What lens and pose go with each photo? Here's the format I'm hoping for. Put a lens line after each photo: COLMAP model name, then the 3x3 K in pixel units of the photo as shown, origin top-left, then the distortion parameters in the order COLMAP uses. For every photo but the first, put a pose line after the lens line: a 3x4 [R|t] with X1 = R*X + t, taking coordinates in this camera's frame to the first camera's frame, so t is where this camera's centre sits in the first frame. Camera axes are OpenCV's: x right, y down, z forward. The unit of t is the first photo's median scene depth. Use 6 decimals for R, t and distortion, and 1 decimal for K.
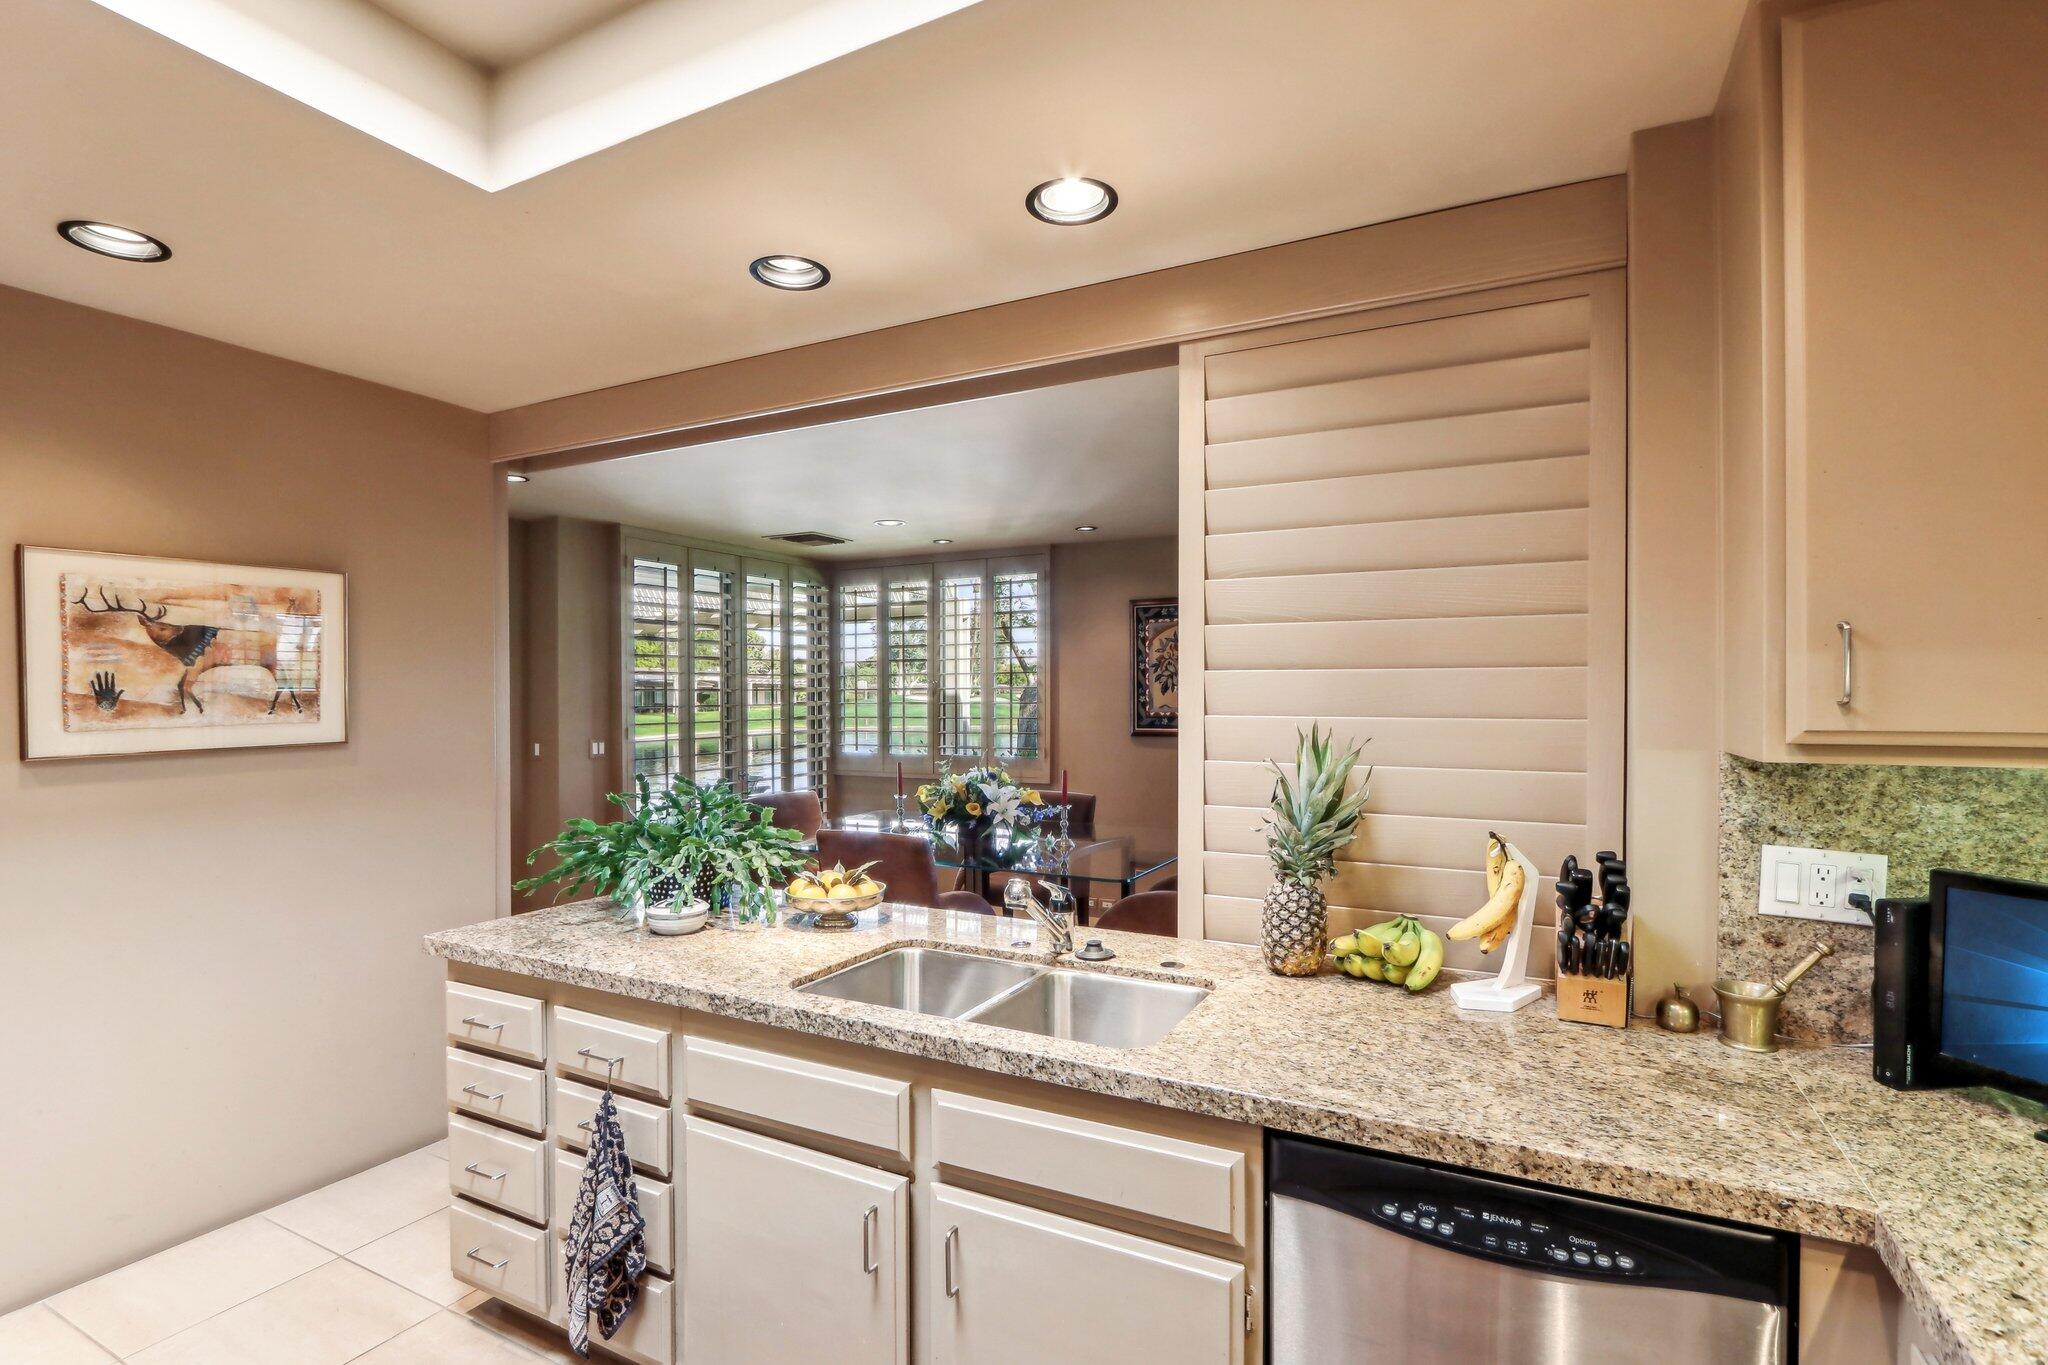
lens RADIAL K [[973.4, 0, 1024.0], [0, 973.4, 691.8], [0, 0, 1]] dist [-0.003978, -0.000978]
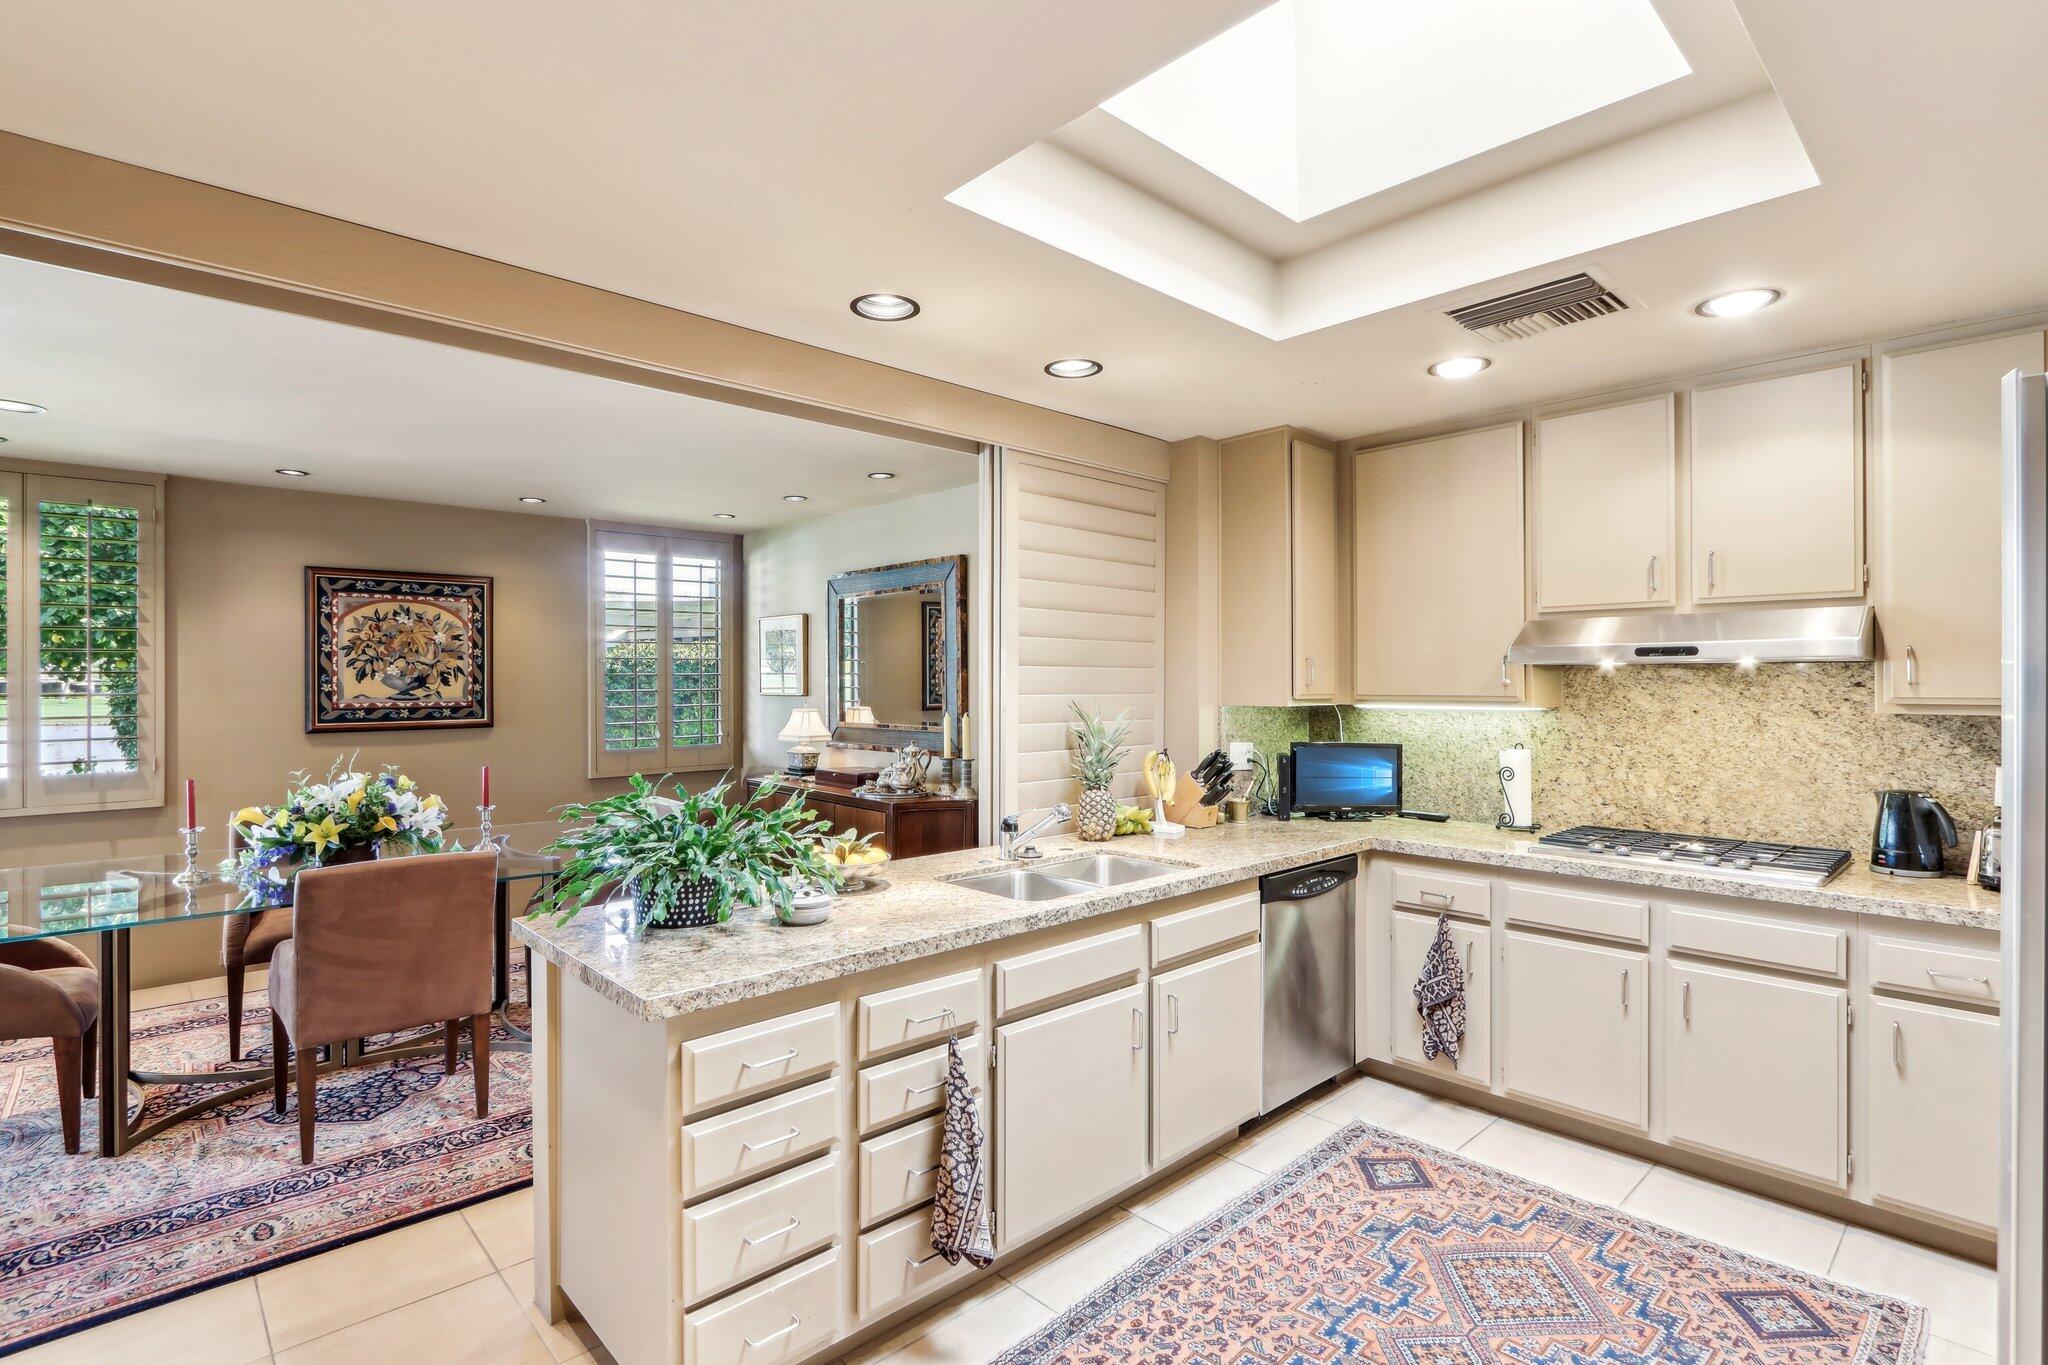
lens RADIAL K [[973.4, 0, 1009.2], [0, 973.4, 676.7], [0, 0, 1]] dist [-0.003978, -0.000978]
pose [[0.338327, 0.007834, 0.940996, -1.329063], [-0.002646, 0.999969, -0.007374, 0.006962], [-0.941025, 0.000004, 0.338338, 0.517688]]
